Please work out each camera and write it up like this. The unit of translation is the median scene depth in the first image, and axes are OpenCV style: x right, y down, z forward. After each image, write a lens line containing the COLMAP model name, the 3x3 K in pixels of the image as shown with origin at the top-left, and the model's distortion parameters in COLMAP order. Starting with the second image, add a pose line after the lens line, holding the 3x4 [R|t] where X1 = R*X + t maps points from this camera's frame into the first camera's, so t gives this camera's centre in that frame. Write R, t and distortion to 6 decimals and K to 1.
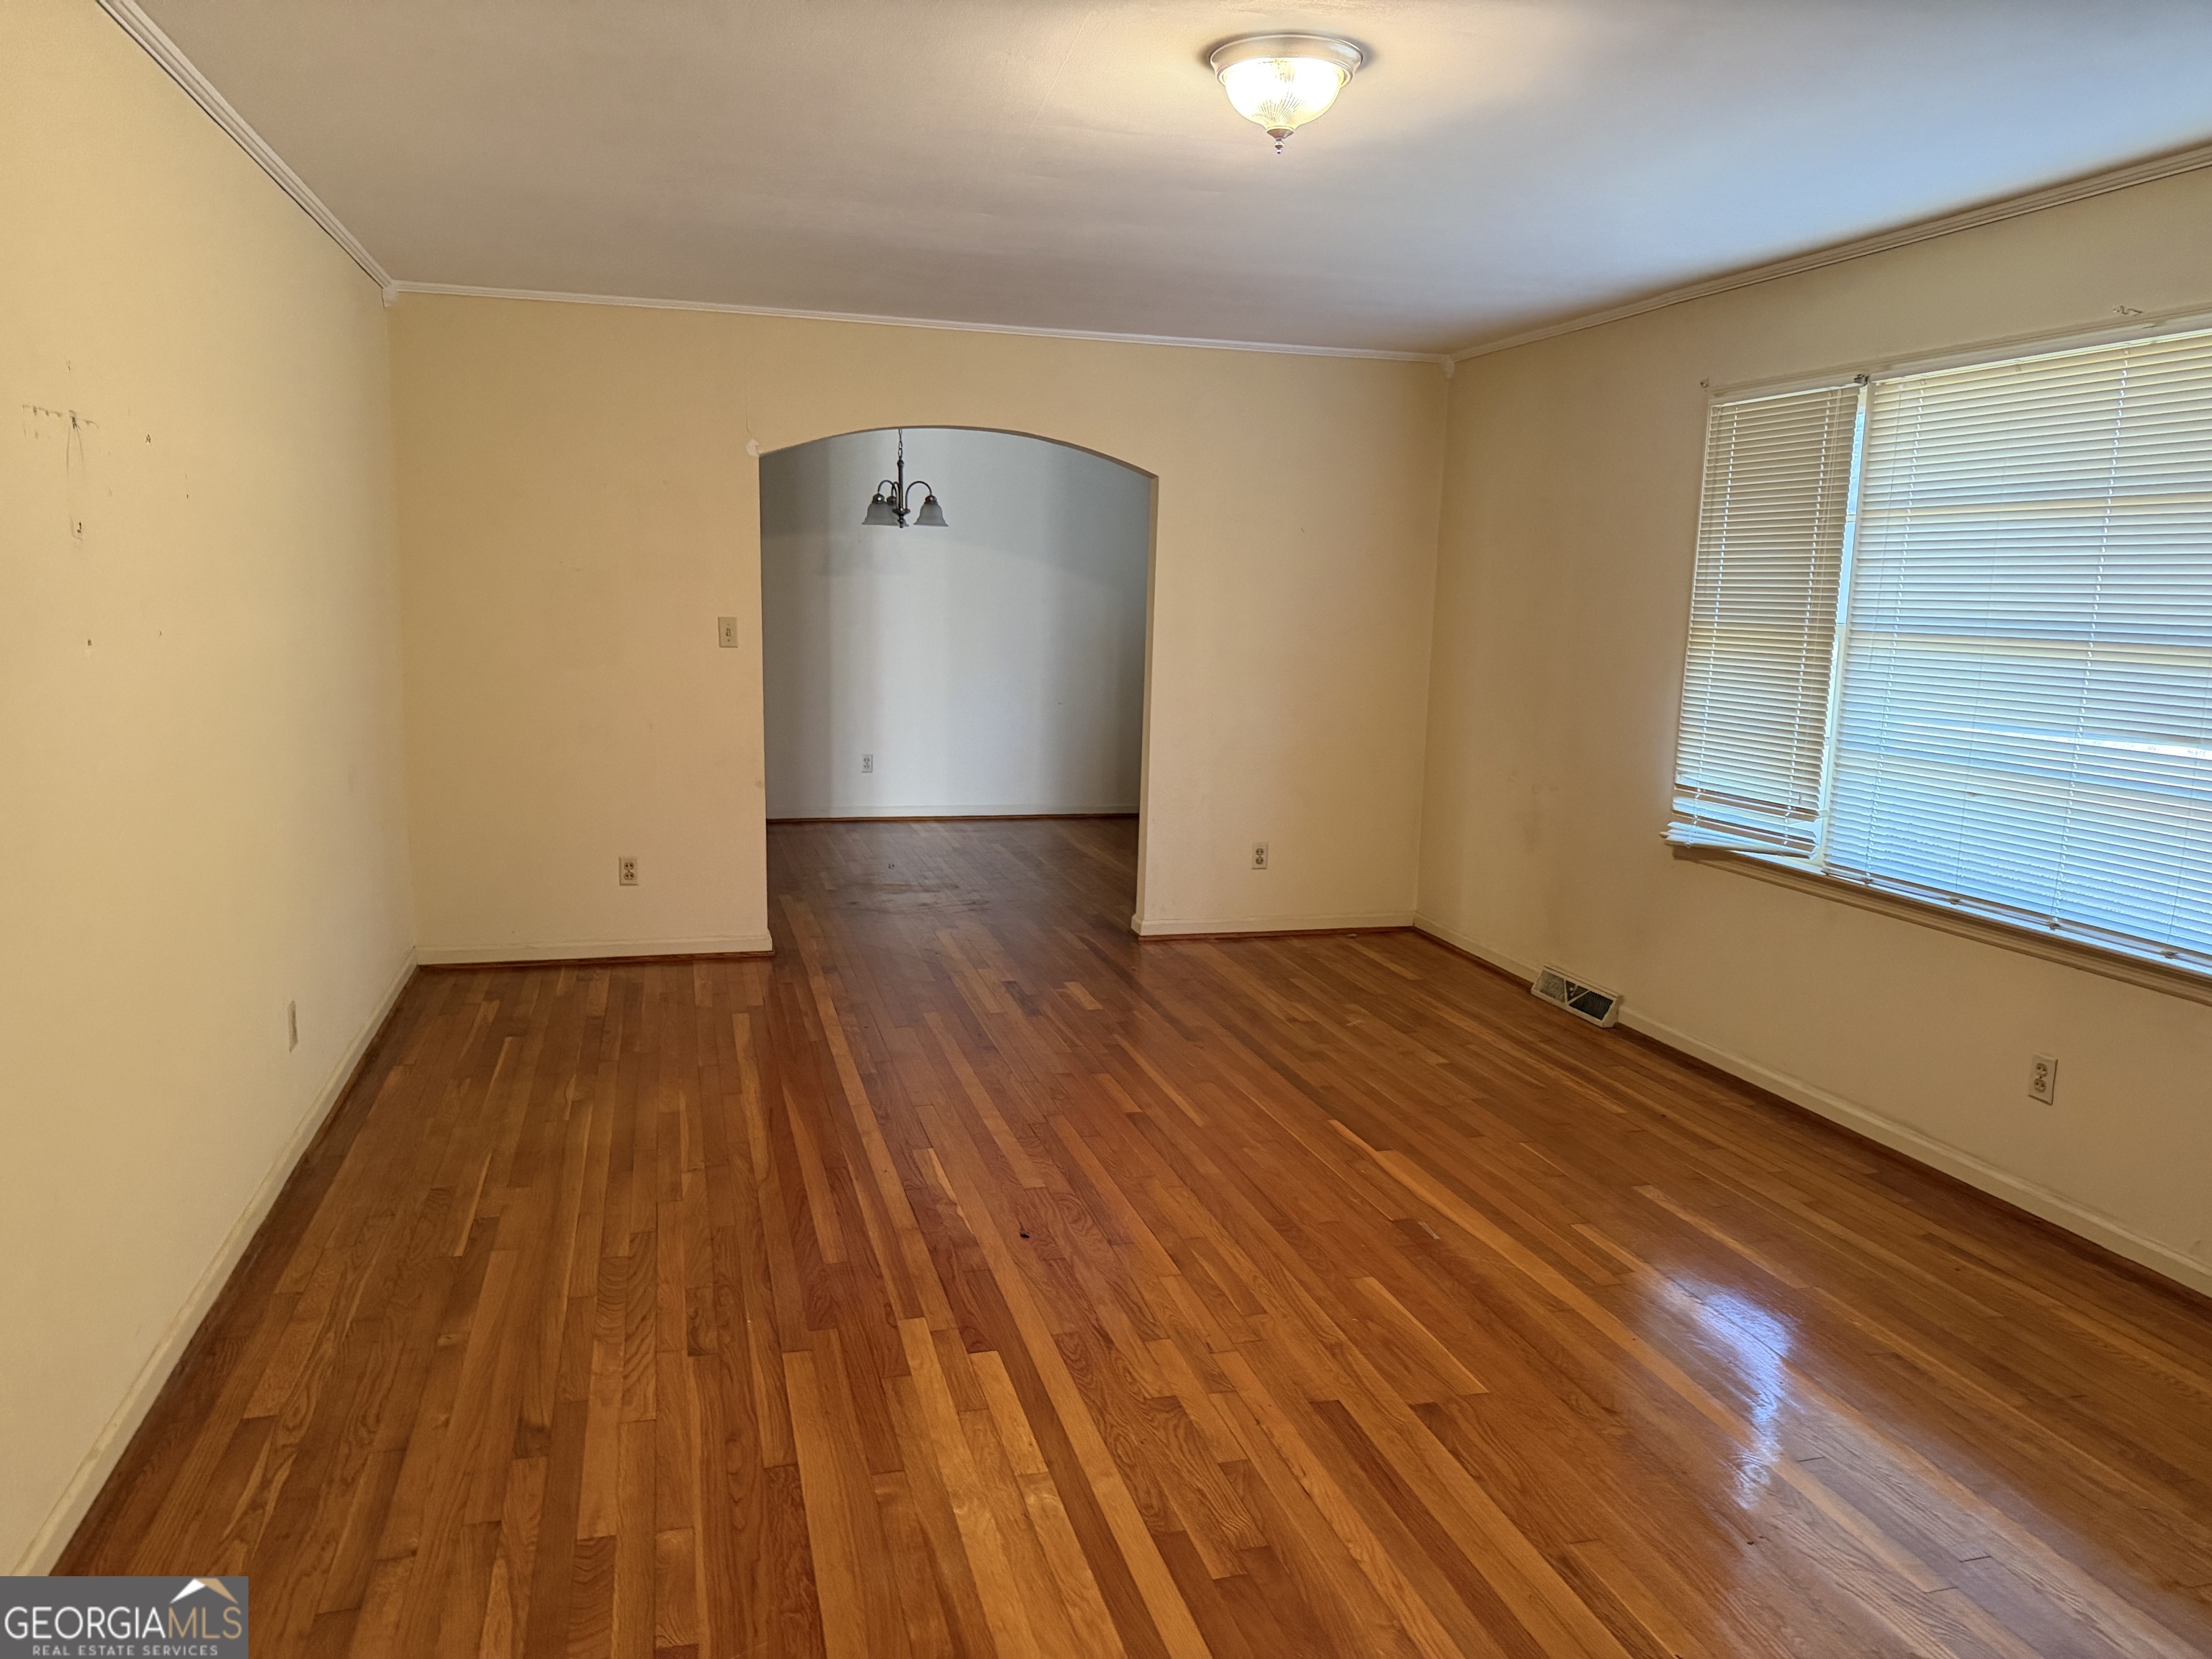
lens RADIAL K [[1536.3, 0, 1111.0], [0, 1536.3, 862.8], [0, 0, 1]] dist [0.026455, -0.049093]
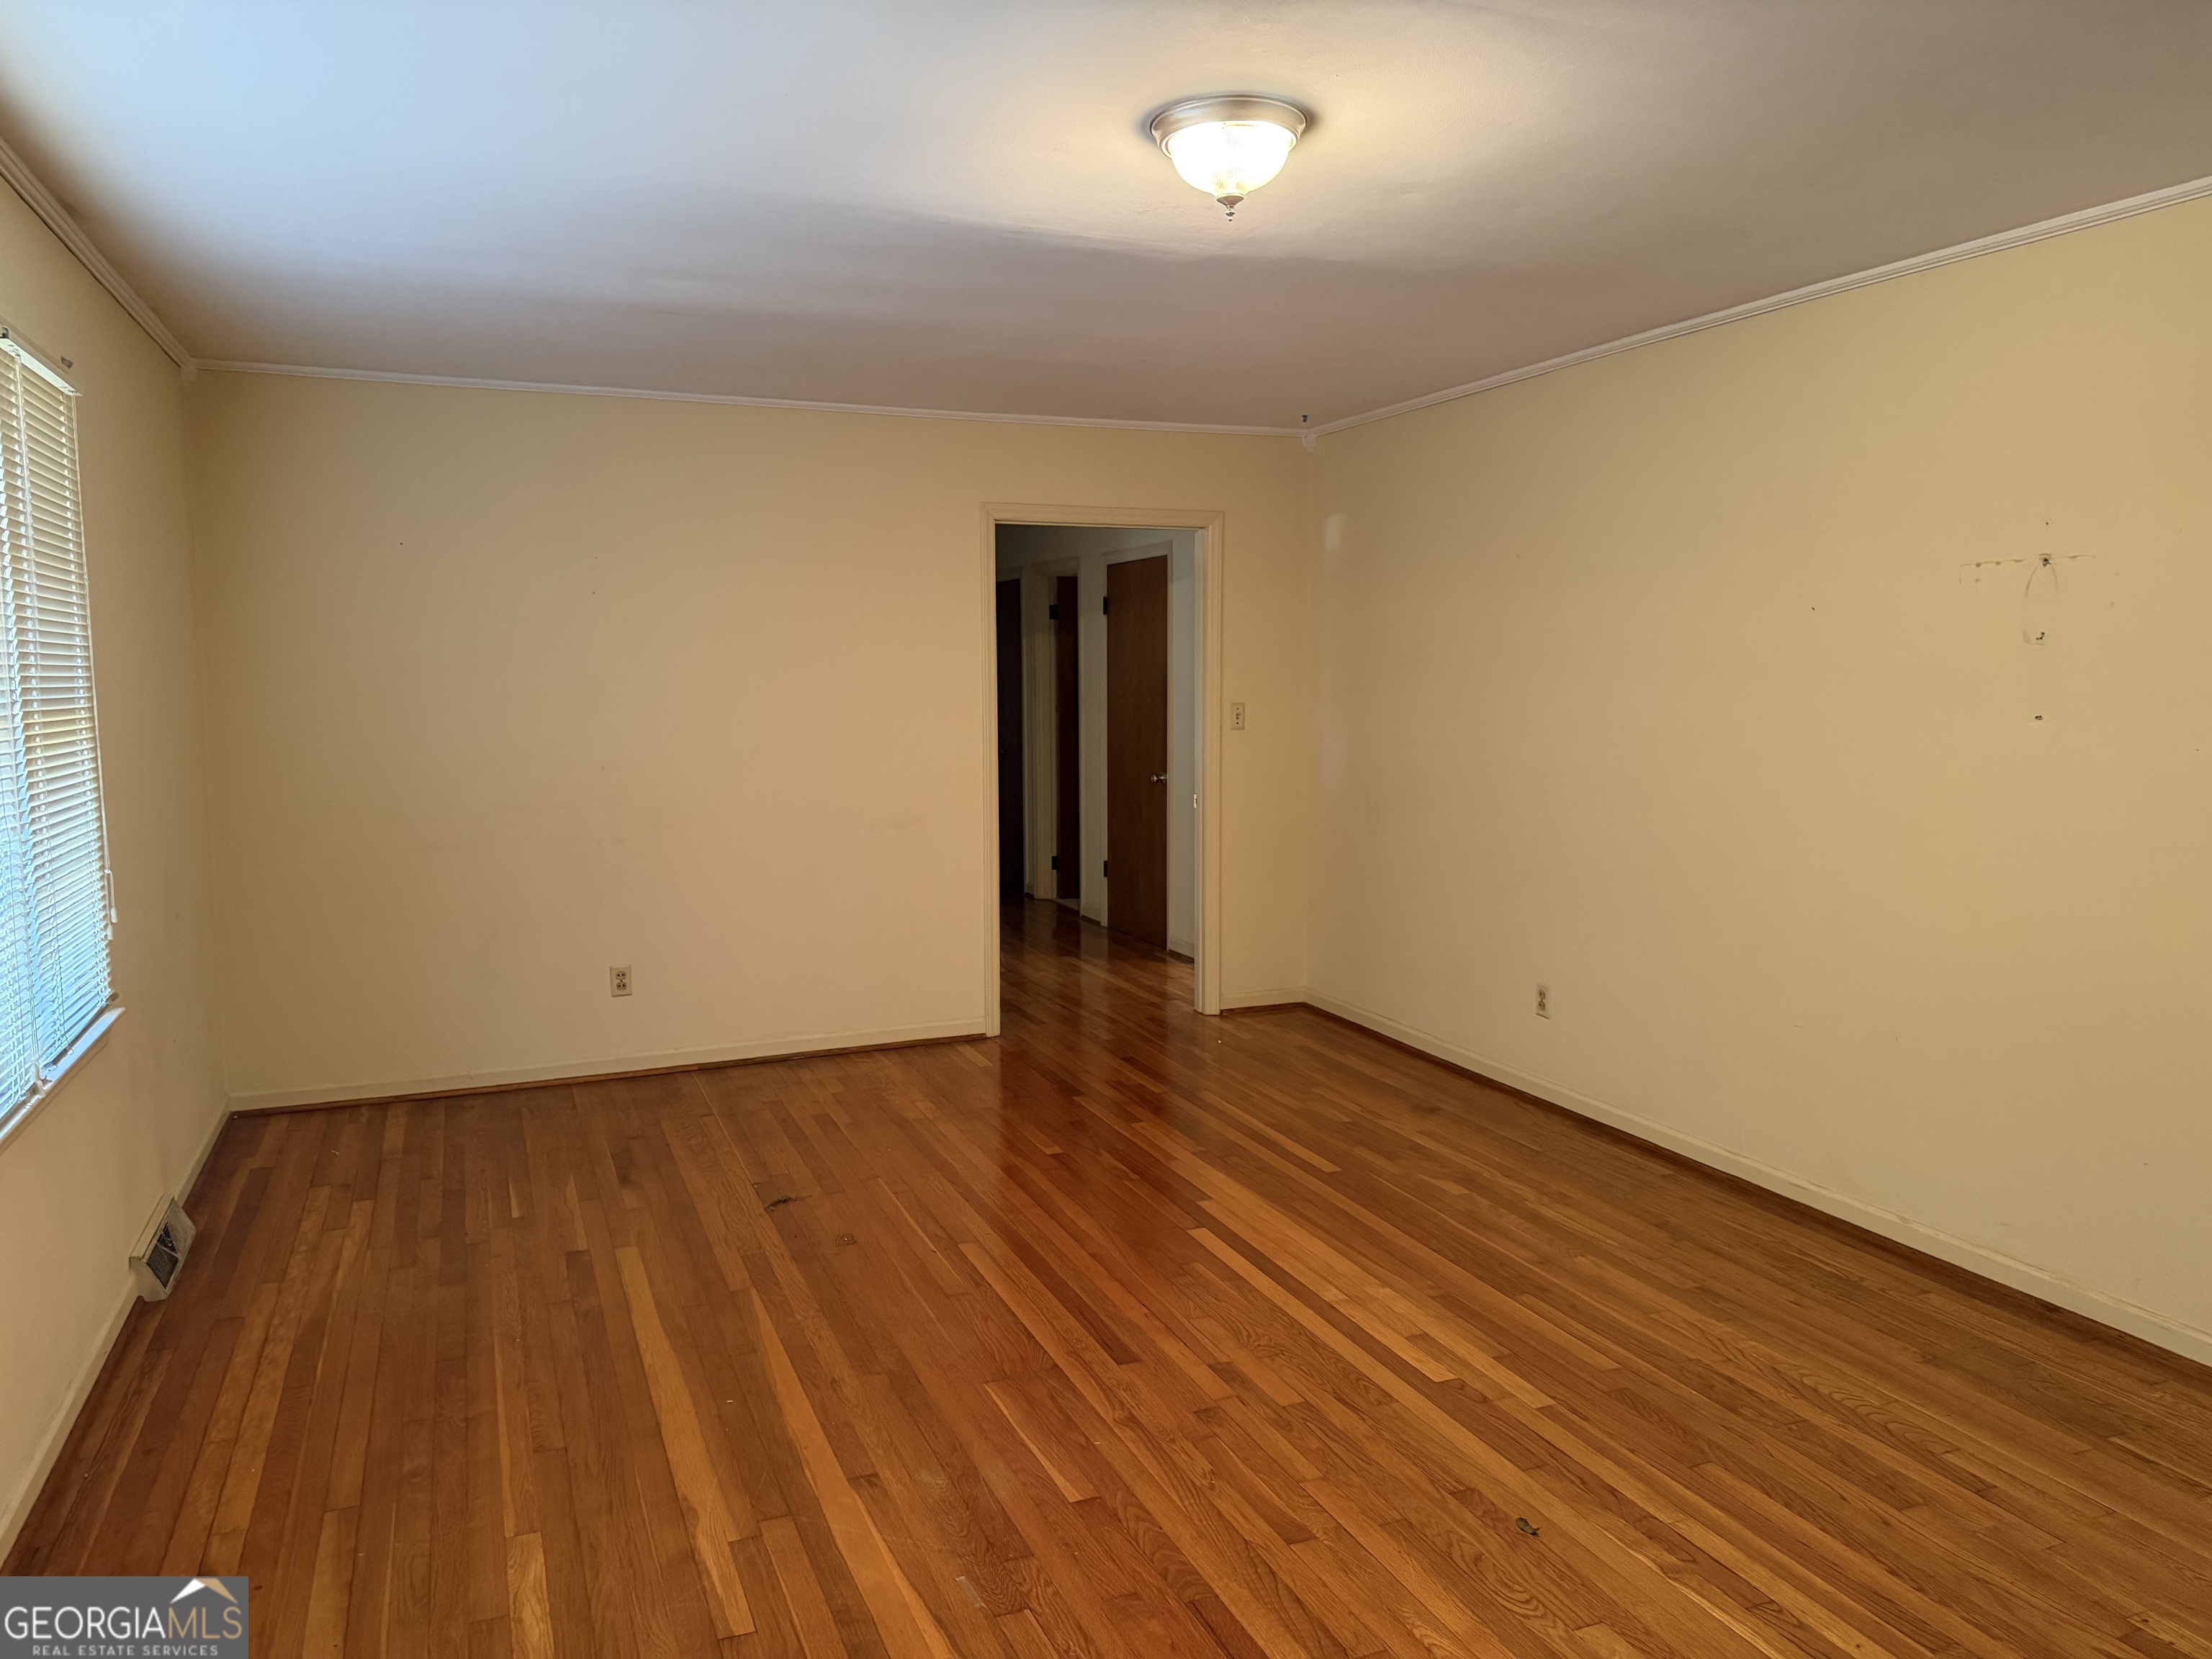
lens RADIAL K [[1536.3, 0, 1111.0], [0, 1536.3, 862.8], [0, 0, 1]] dist [0.026455, -0.049093]
pose [[-0.993180, 0.002380, -0.116568, 0.276865], [-0.032813, 0.953674, 0.299049, -0.342694], [0.111880, 0.300834, -0.947091, 1.903313]]
